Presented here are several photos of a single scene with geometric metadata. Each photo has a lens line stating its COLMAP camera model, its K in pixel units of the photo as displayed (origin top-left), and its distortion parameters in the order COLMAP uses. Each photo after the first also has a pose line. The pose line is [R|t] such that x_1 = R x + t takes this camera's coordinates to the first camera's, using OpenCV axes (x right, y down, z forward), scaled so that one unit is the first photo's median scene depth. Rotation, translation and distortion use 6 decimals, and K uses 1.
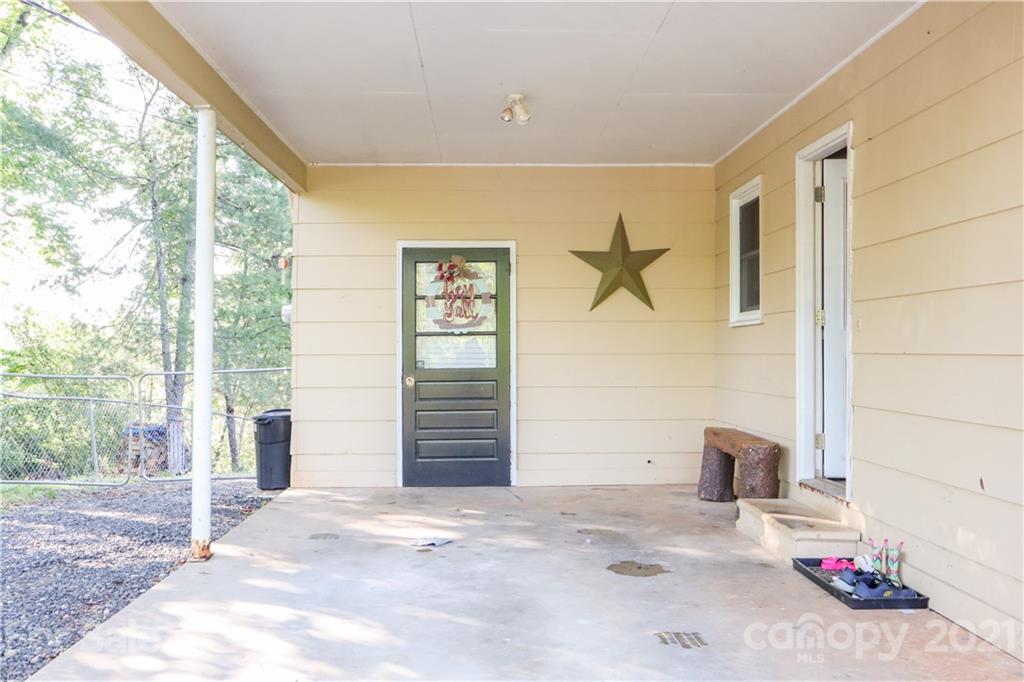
lens RADIAL K [[1038.8, 0, 510.0], [0, 1038.8, 337.1], [0, 0, 1]] dist [0.000851, 0.000000]
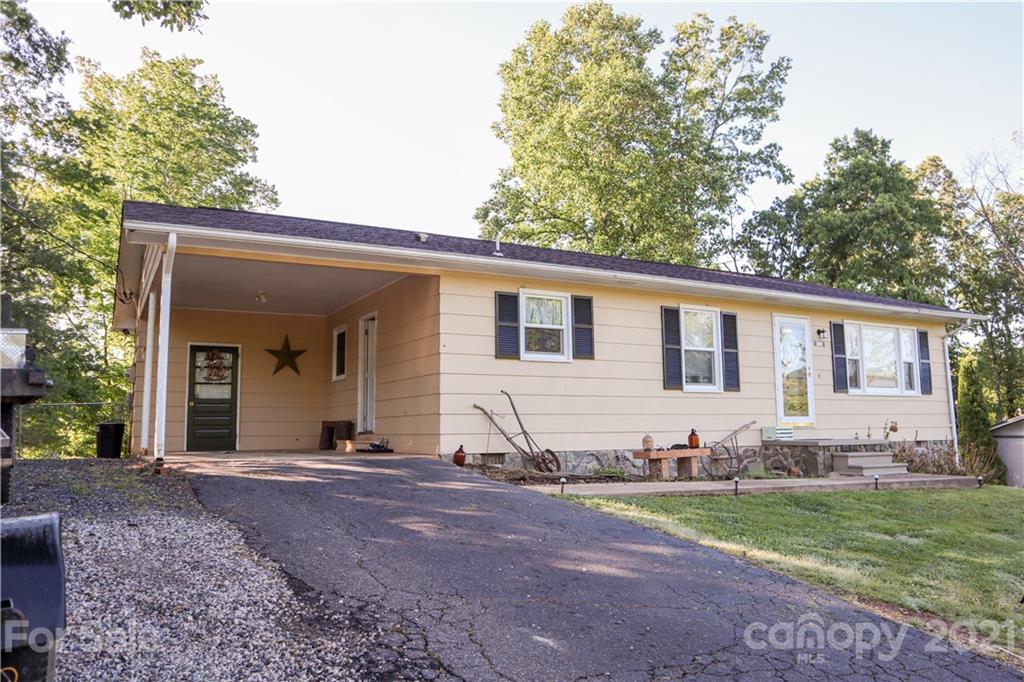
lens RADIAL K [[797.4, 0, 509.5], [0, 797.4, 336.1], [0, 0, 1]] dist [-0.010039, -0.001359]
pose [[0.898631, 0.046280, 0.436257, -0.237384], [0.004854, 0.993310, -0.115375, 0.099721], [-0.438678, 0.105798, 0.892395, -0.873563]]
